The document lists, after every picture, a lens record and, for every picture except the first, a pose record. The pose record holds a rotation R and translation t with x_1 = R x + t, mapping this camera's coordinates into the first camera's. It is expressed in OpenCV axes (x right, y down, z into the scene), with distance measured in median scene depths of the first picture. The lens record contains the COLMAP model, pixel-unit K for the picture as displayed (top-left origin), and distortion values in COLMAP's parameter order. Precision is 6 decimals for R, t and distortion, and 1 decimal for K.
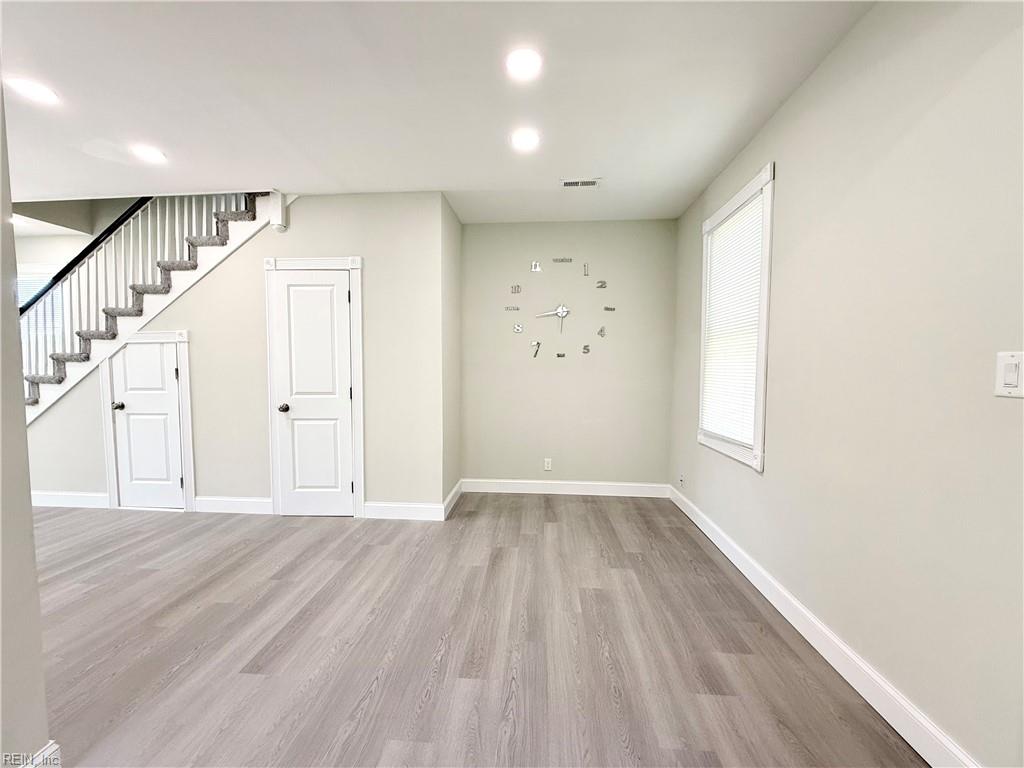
lens RADIAL K [[408.6, 0, 512.0], [0, 408.6, 384.0], [0, 0, 1]] dist [0.000211, 0.000045]
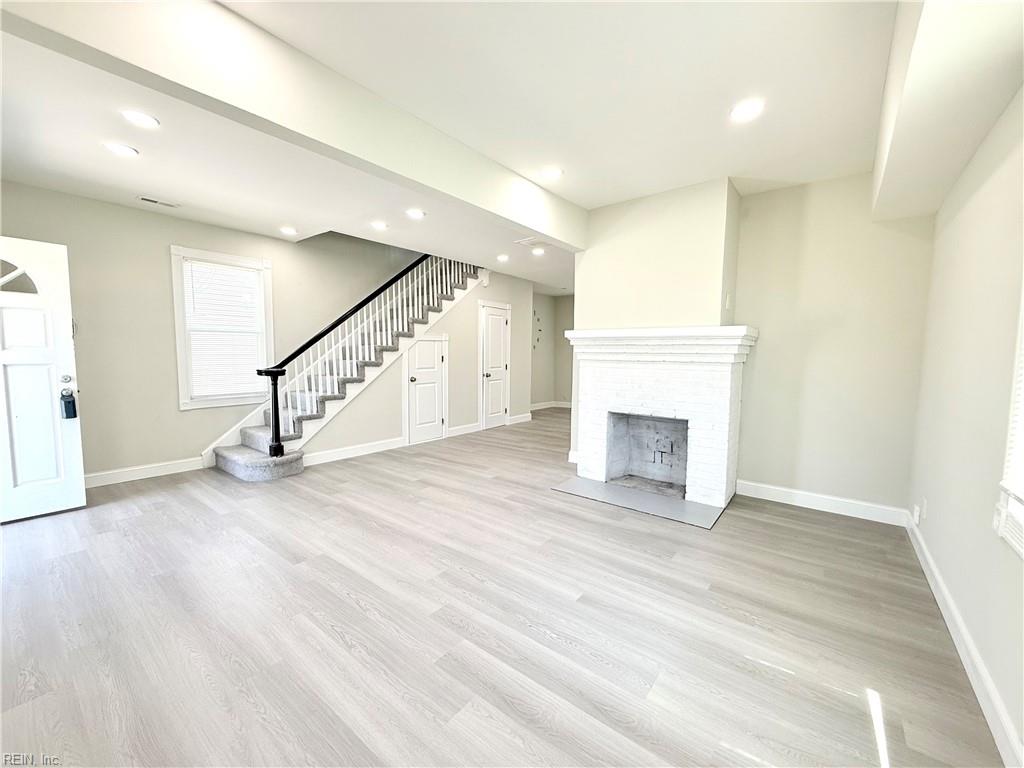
lens RADIAL K [[408.6, 0, 512.0], [0, 408.6, 384.0], [0, 0, 1]] dist [0.000211, 0.000045]
pose [[0.560794, -0.060985, 0.825706, -2.128698], [0.044586, 0.998061, 0.043434, 0.021042], [-0.826754, 0.012457, 0.562426, -0.231072]]
